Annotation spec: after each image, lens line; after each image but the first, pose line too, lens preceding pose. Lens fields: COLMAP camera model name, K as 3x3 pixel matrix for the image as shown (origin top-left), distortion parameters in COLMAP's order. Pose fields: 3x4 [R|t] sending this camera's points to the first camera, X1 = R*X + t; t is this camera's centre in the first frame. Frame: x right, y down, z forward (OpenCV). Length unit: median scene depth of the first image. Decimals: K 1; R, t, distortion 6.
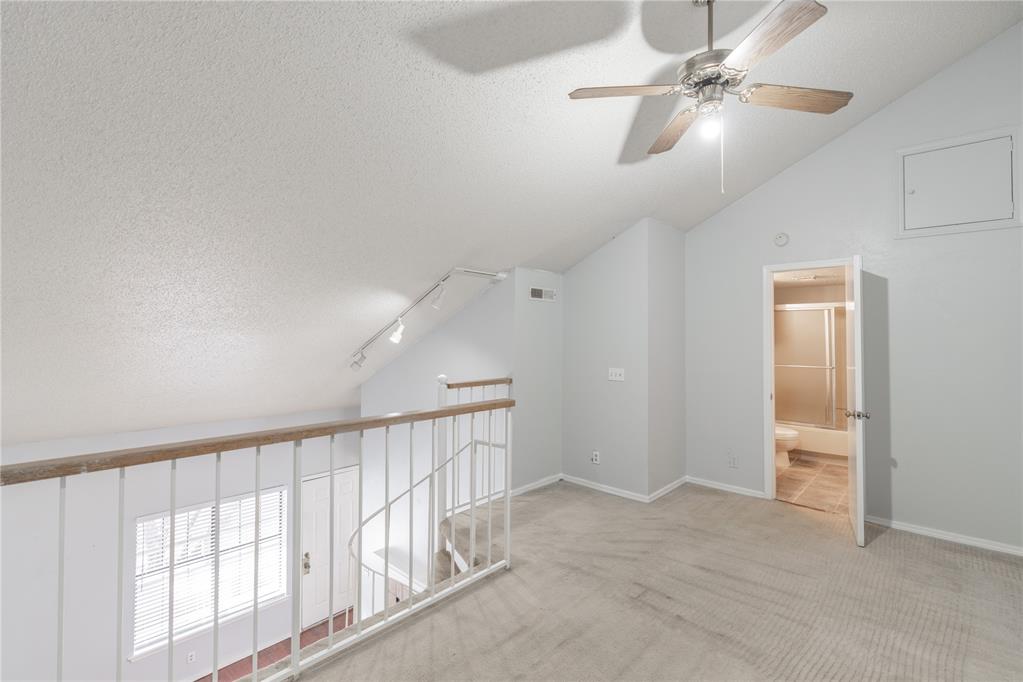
lens RADIAL K [[460.8, 0, 512.8], [0, 460.8, 333.4], [0, 0, 1]] dist [-0.005686, 0.001752]
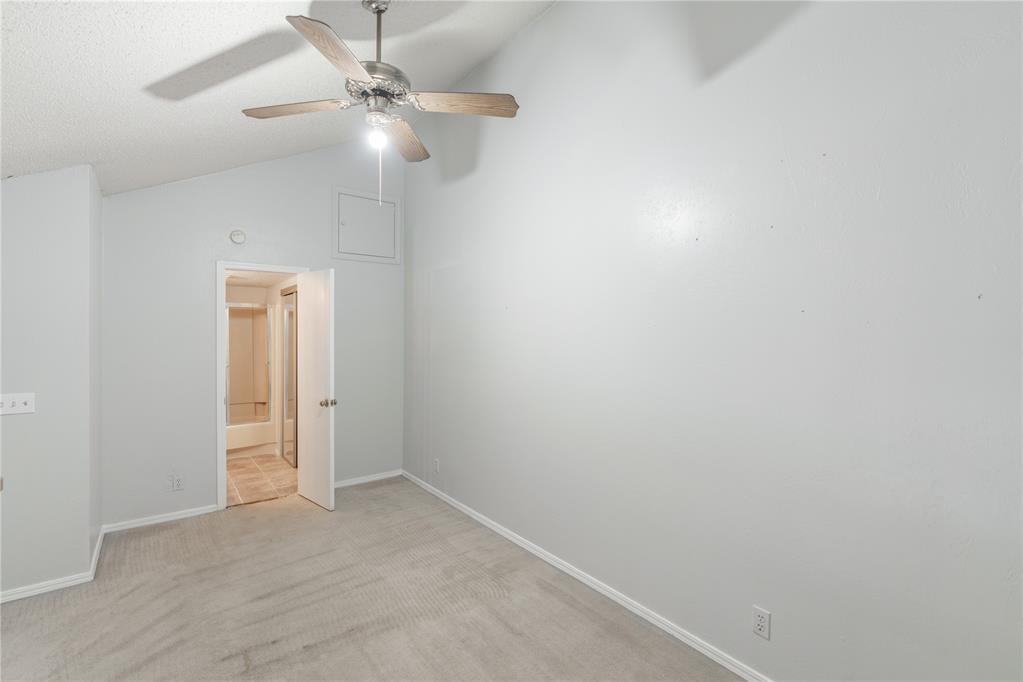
lens RADIAL K [[460.8, 0, 509.9], [0, 460.8, 340.4], [0, 0, 1]] dist [-0.005686, 0.001752]
pose [[0.175987, -0.023775, 0.984105, -0.335880], [-0.001521, 0.999701, 0.024424, -0.013627], [-0.984391, -0.005795, 0.175899, 0.327262]]
